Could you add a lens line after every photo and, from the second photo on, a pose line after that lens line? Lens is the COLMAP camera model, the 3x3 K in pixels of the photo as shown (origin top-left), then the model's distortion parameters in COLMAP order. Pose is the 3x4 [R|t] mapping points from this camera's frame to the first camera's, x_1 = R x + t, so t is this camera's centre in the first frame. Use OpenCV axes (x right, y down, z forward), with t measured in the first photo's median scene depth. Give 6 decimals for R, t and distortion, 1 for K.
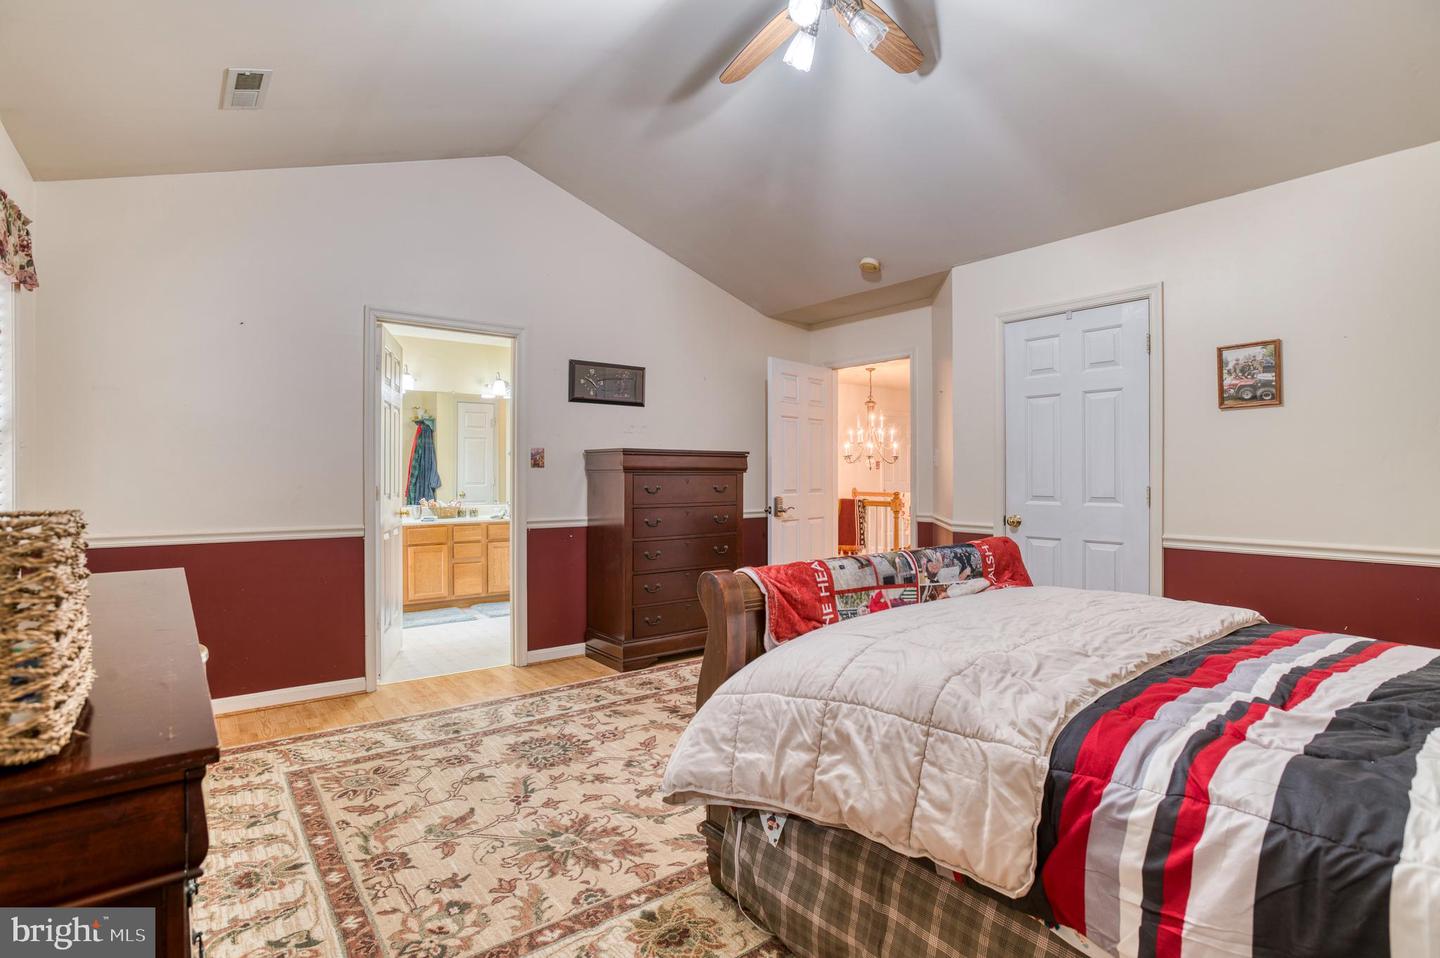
lens RADIAL K [[697.1, 0, 721.3], [0, 697.1, 475.8], [0, 0, 1]] dist [-0.030279, 0.005970]
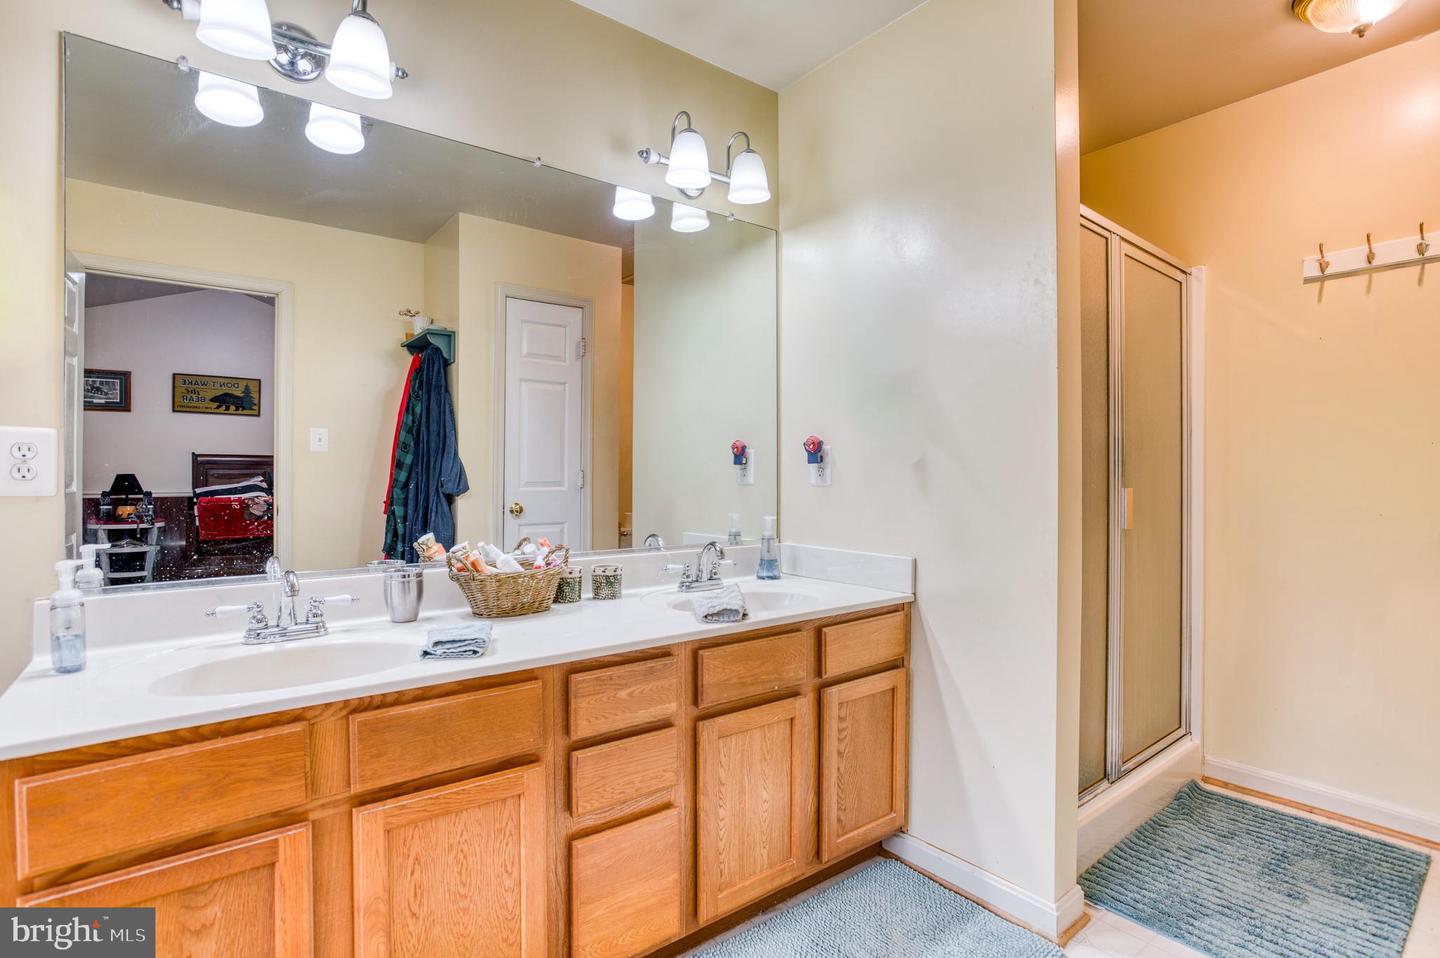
lens RADIAL K [[697.1, 0, 720.2], [0, 697.1, 476.4], [0, 0, 1]] dist [-0.030279, 0.005970]
pose [[0.999992, -0.003682, -0.001361, -0.311601], [0.003678, 0.999990, -0.002687, 0.010267], [0.001371, 0.002682, 0.999995, 0.720220]]
